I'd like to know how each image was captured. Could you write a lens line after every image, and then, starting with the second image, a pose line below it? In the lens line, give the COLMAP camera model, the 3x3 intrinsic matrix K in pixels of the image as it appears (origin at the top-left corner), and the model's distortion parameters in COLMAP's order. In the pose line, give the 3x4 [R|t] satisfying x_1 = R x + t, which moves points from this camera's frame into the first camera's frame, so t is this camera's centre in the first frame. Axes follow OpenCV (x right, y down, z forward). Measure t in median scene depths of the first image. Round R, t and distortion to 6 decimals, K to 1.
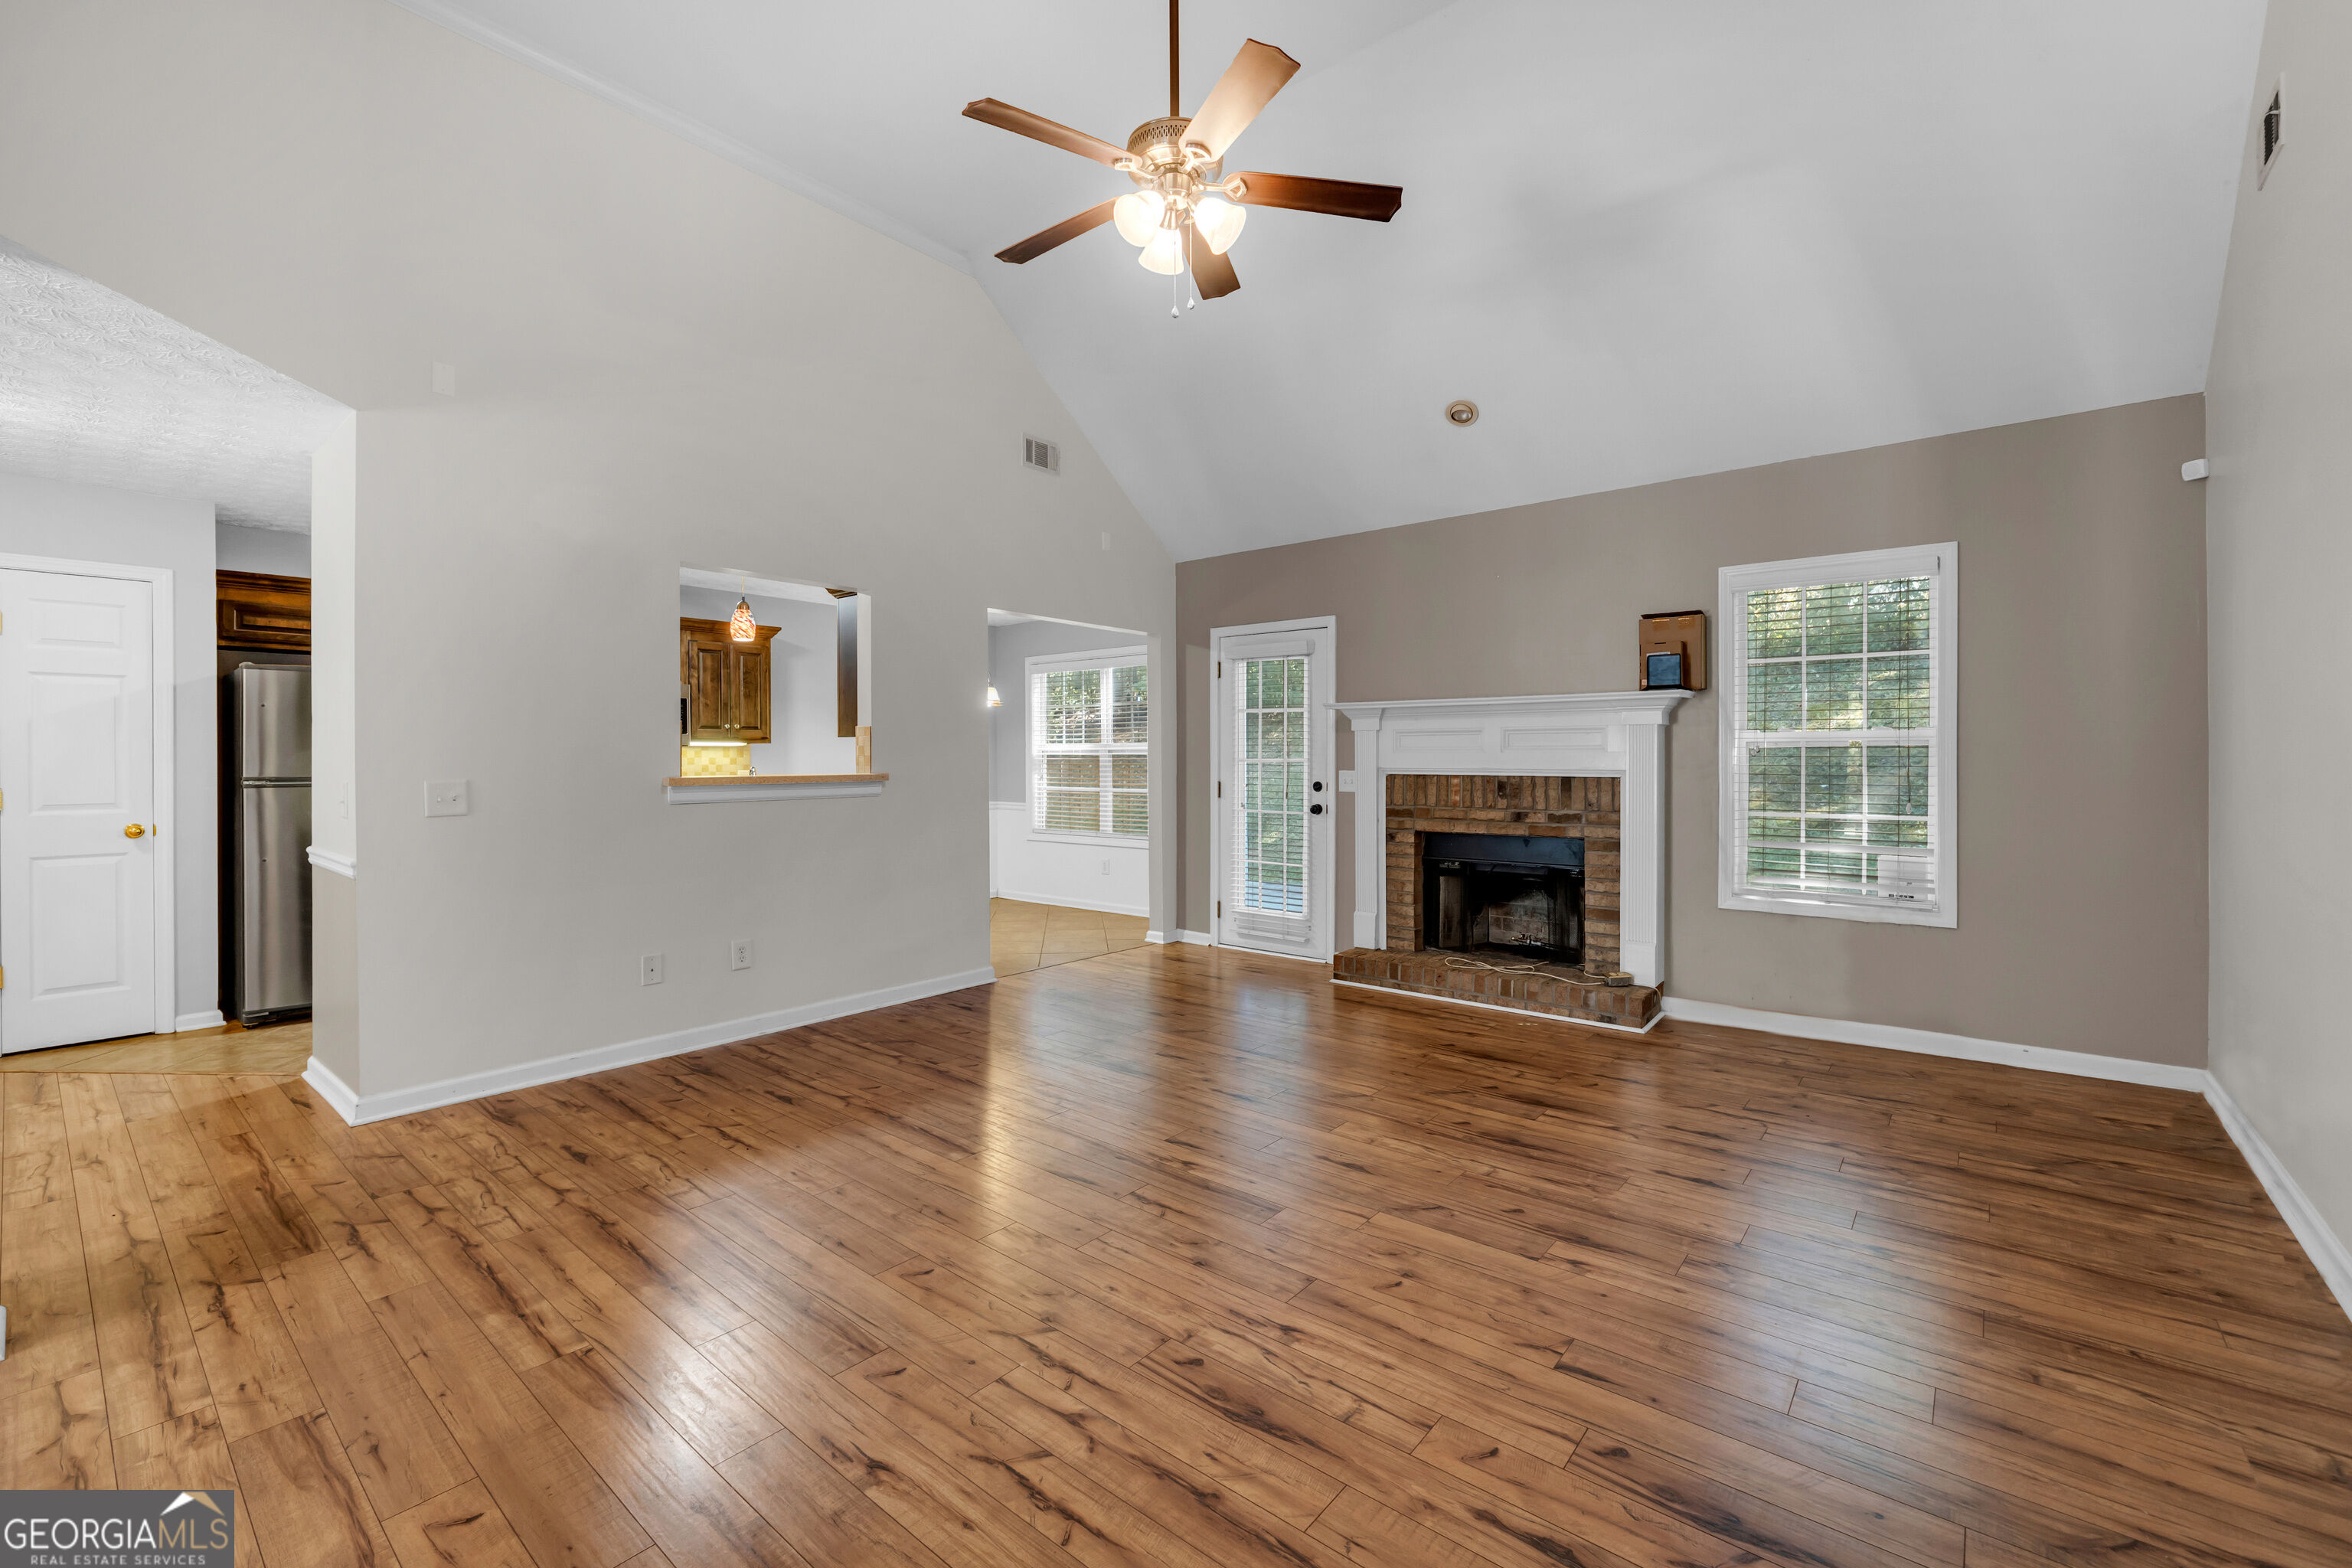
lens RADIAL K [[976.5, 0, 1175.2], [0, 976.5, 777.2], [0, 0, 1]] dist [-0.012577, -0.000038]
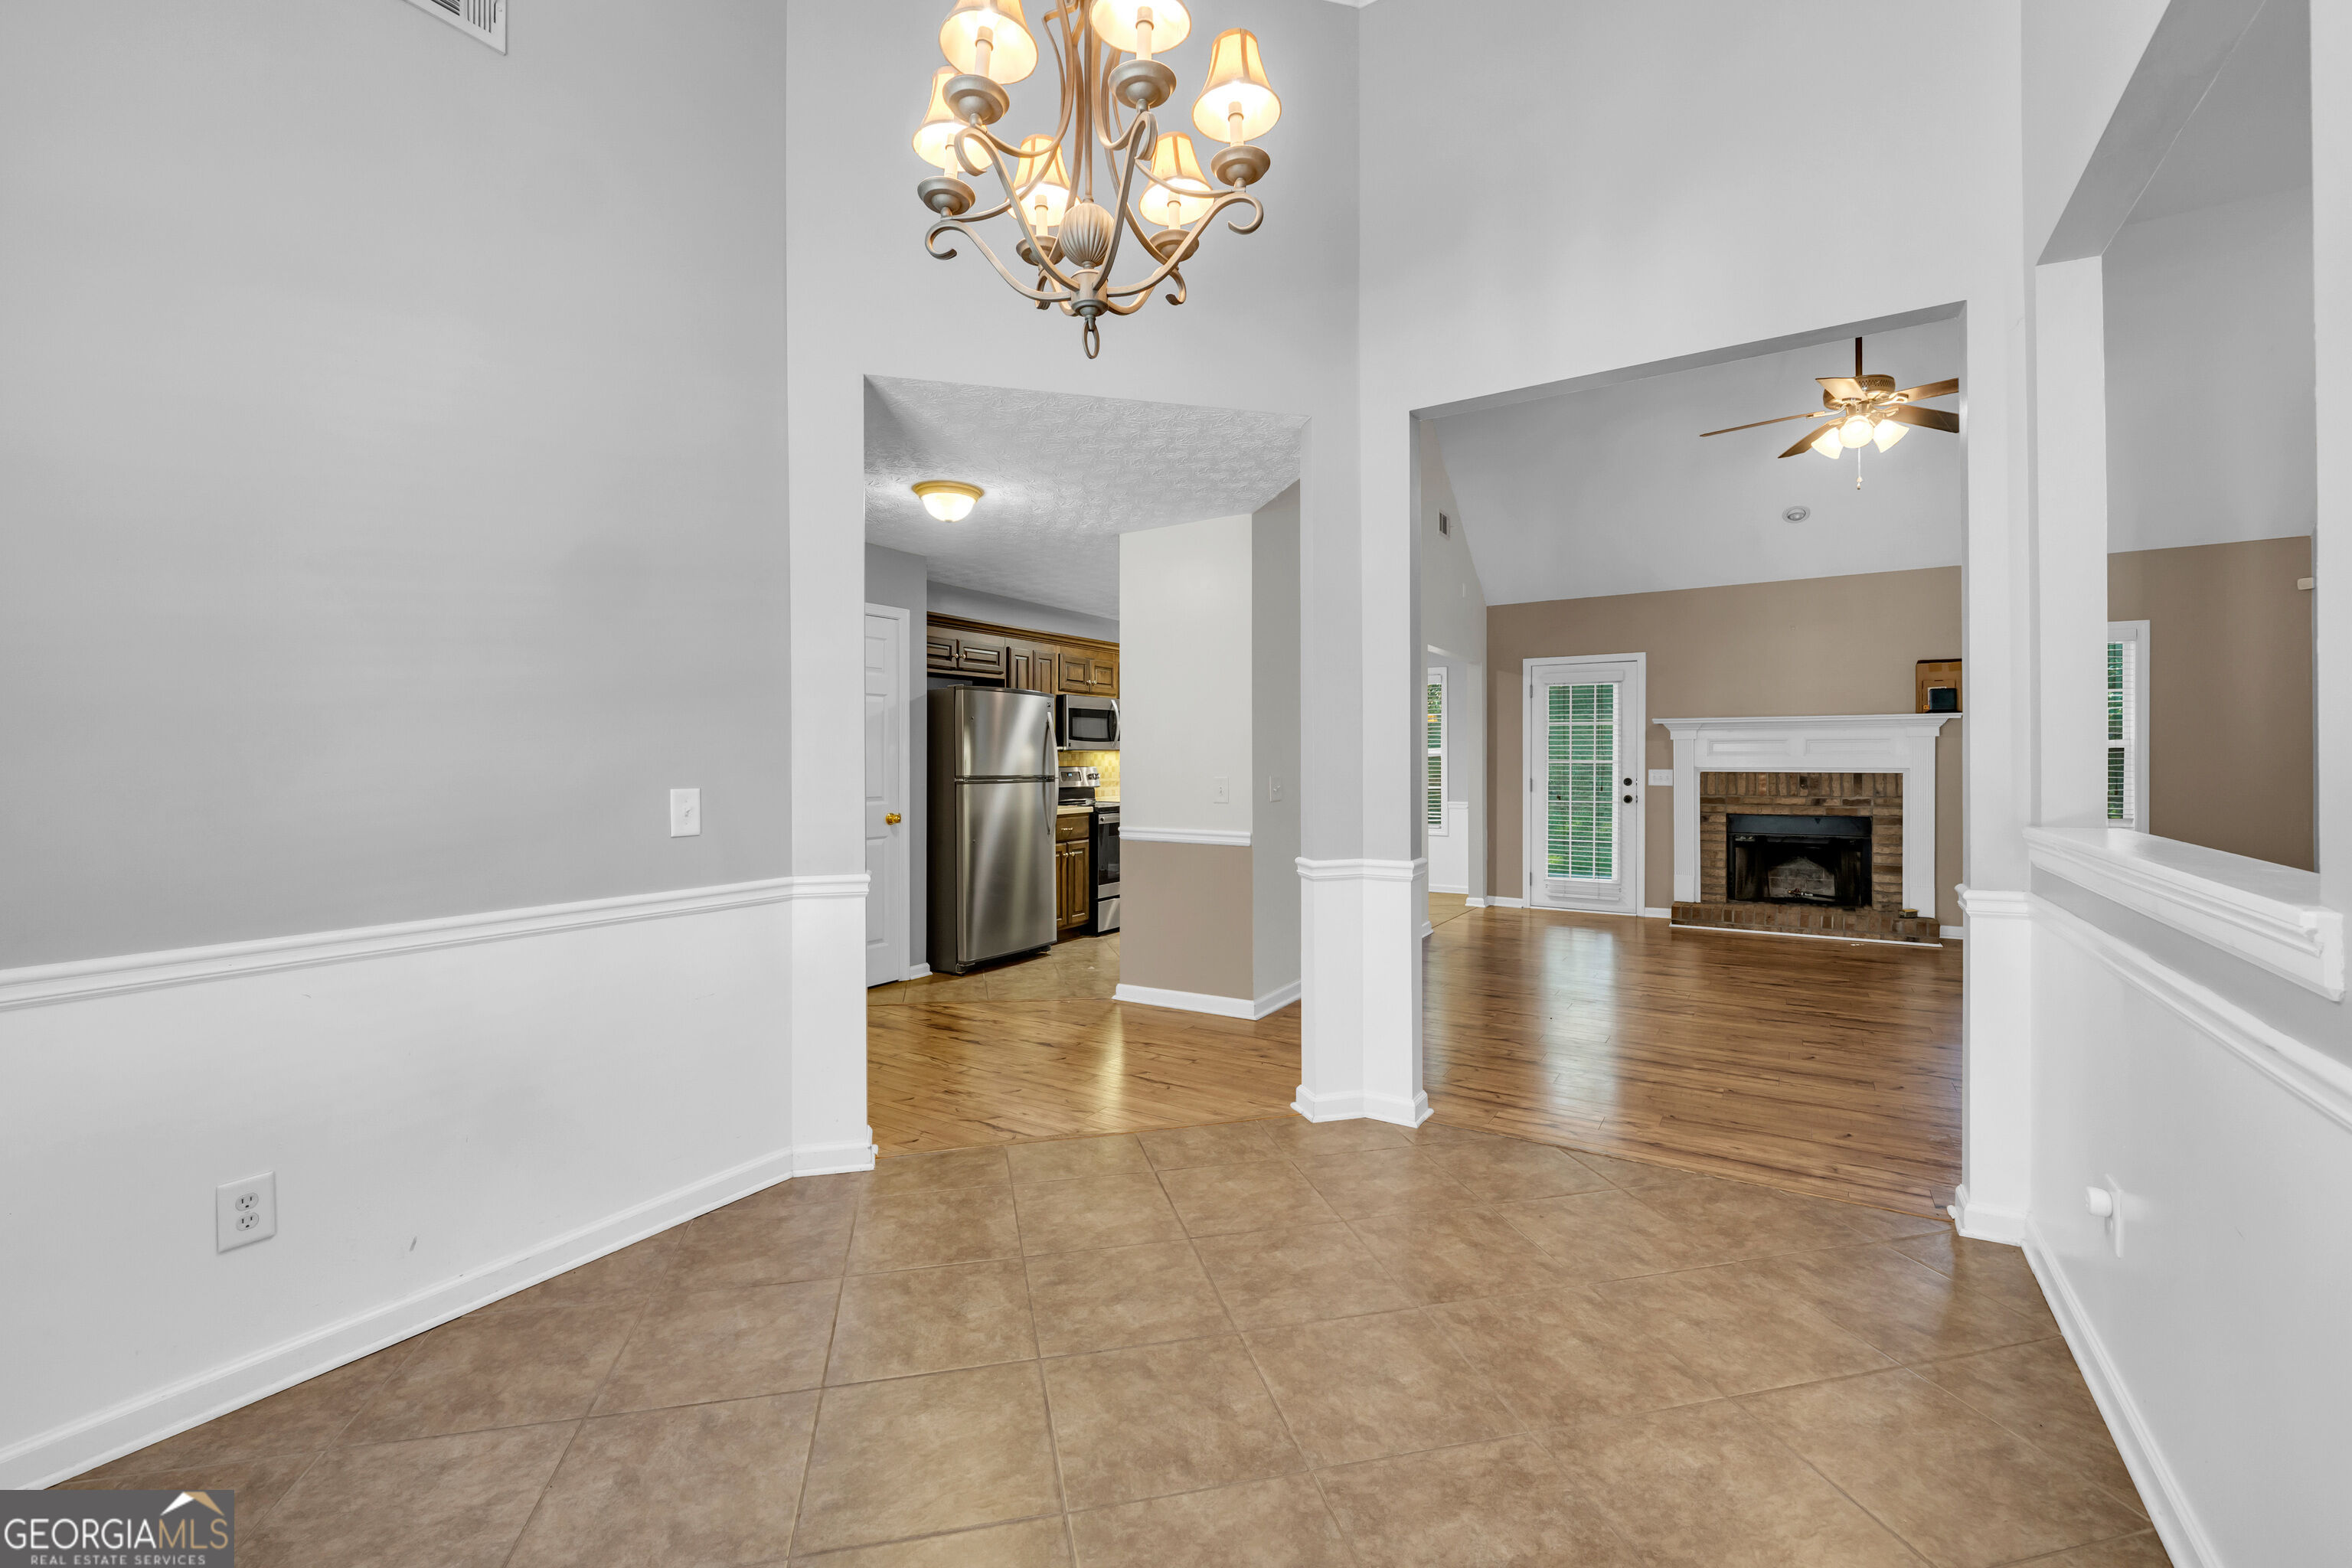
lens RADIAL K [[976.5, 0, 1178.6], [0, 976.5, 782.3], [0, 0, 1]] dist [-0.012577, -0.000038]
pose [[0.991292, -0.004353, 0.131609, -0.732972], [0.004171, 0.999990, 0.001663, 0.006379], [-0.131615, -0.001099, 0.991300, -0.255833]]
